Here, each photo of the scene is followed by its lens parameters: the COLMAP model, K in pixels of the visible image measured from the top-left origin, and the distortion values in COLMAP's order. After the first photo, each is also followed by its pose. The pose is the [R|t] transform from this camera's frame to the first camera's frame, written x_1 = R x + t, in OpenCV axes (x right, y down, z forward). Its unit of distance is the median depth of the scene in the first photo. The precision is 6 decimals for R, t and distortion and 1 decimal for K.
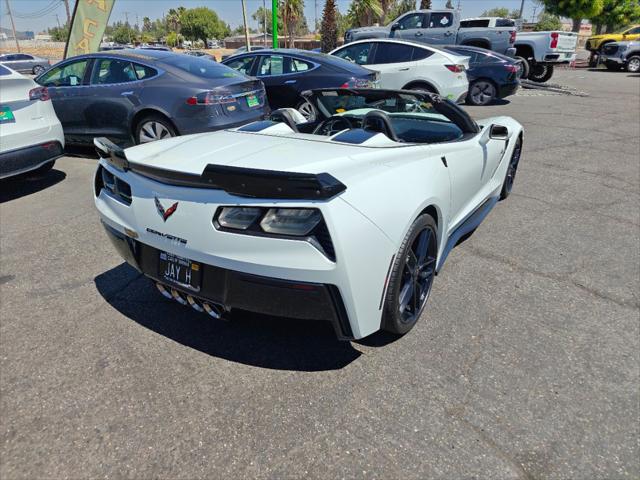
lens RADIAL K [[429.0, 0, 320.1], [0, 429.0, 235.8], [0, 0, 1]] dist [0.037602, -0.037526]
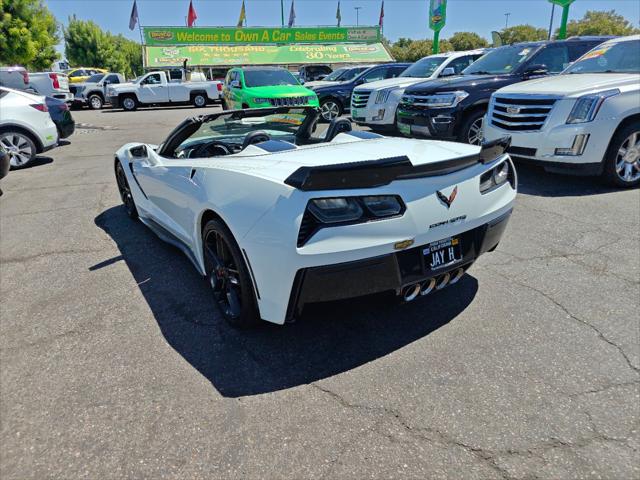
lens RADIAL K [[429.0, 0, 313.4], [0, 429.0, 241.6], [0, 0, 1]] dist [0.037602, -0.037526]
pose [[0.408652, -0.325282, 0.852758, -1.376091], [0.391261, 0.906561, 0.158308, -0.249014], [-0.824572, 0.268958, 0.497738, 0.709657]]
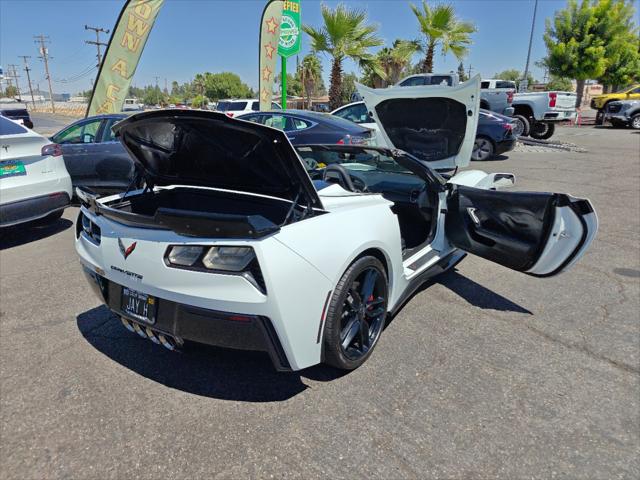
lens RADIAL K [[429.0, 0, 320.5], [0, 429.0, 236.9], [0, 0, 1]] dist [0.037602, -0.037526]
pose [[0.999265, 0.006556, -0.037768, 0.175885], [-0.011004, 0.992856, -0.118807, 0.034663], [0.036720, 0.119136, 0.992199, -0.094631]]
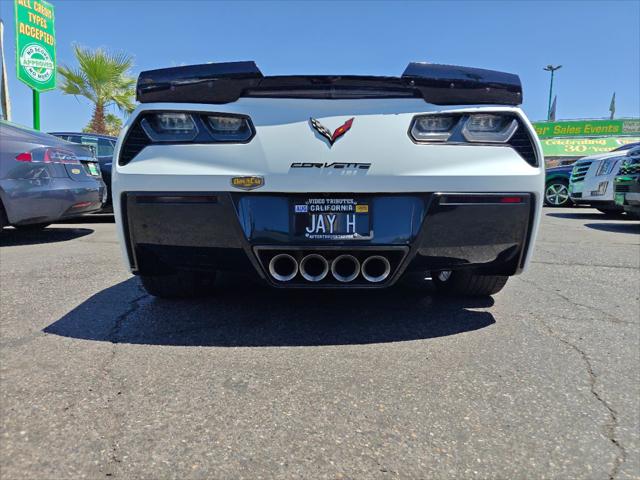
lens RADIAL K [[429.0, 0, 316.4], [0, 429.0, 236.5], [0, 0, 1]] dist [0.037602, -0.037526]
pose [[0.837308, -0.051673, 0.544284, -0.754916], [0.206623, 0.951600, -0.227519, 0.270332], [-0.506184, 0.302965, 0.807459, 0.413052]]
